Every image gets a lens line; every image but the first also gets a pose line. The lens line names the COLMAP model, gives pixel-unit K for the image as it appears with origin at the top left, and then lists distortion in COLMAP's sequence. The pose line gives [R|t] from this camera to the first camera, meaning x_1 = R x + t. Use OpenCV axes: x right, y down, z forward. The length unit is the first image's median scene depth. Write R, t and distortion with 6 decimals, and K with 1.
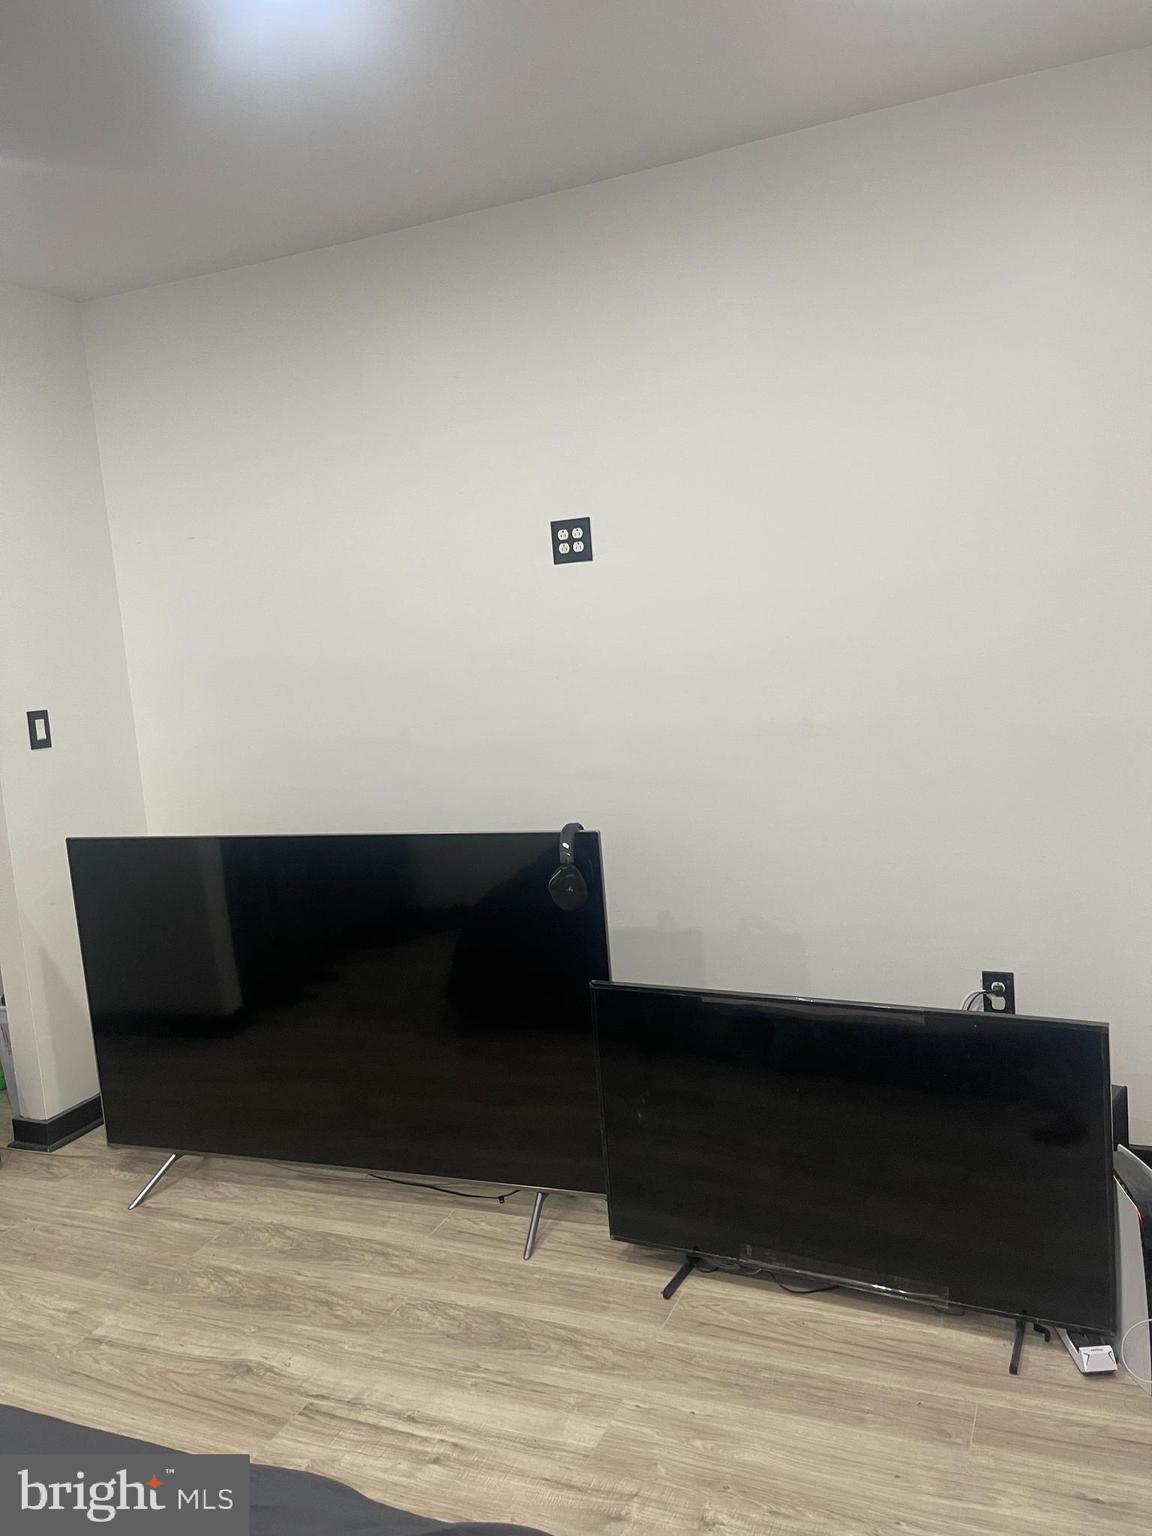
lens RADIAL K [[1153.7, 0, 577.1], [0, 1153.7, 767.9], [0, 0, 1]] dist [0.063904, -0.083894]
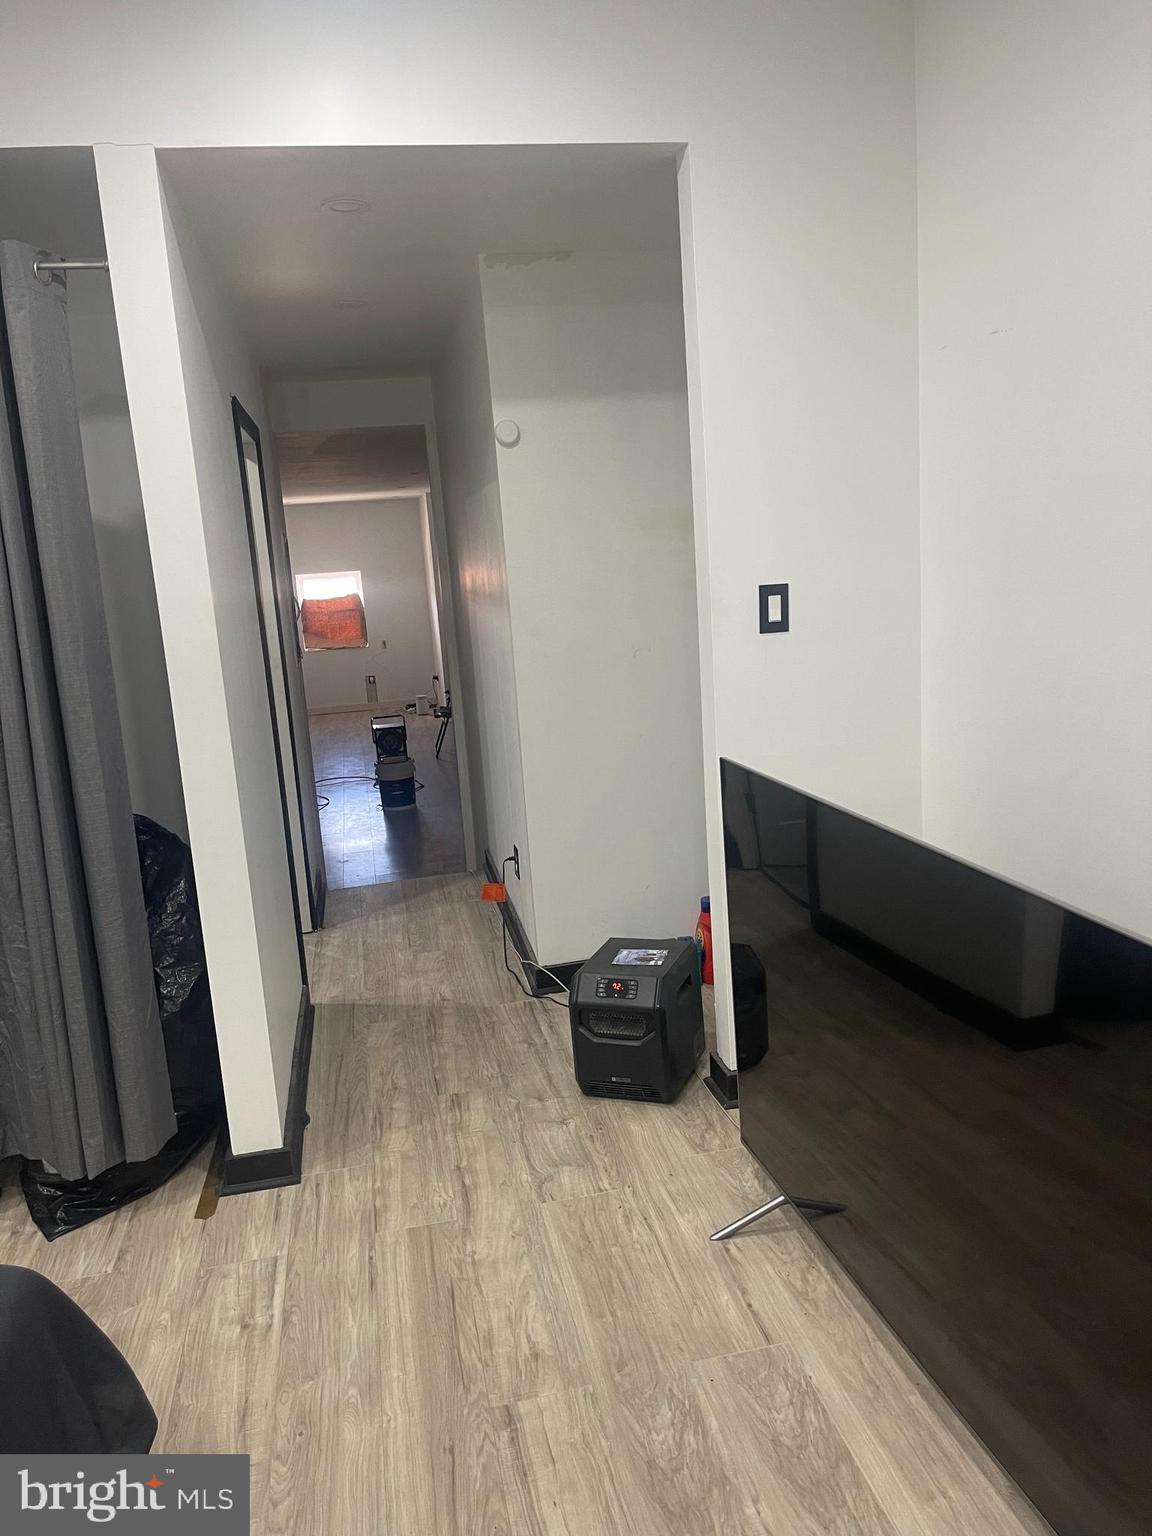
lens RADIAL K [[1153.7, 0, 583.9], [0, 1153.7, 764.1], [0, 0, 1]] dist [0.063904, -0.083894]
pose [[0.583038, 0.187024, -0.790625, 0.129832], [-0.077951, 0.981531, 0.174699, -0.067472], [0.808697, -0.040226, 0.586849, 0.507682]]
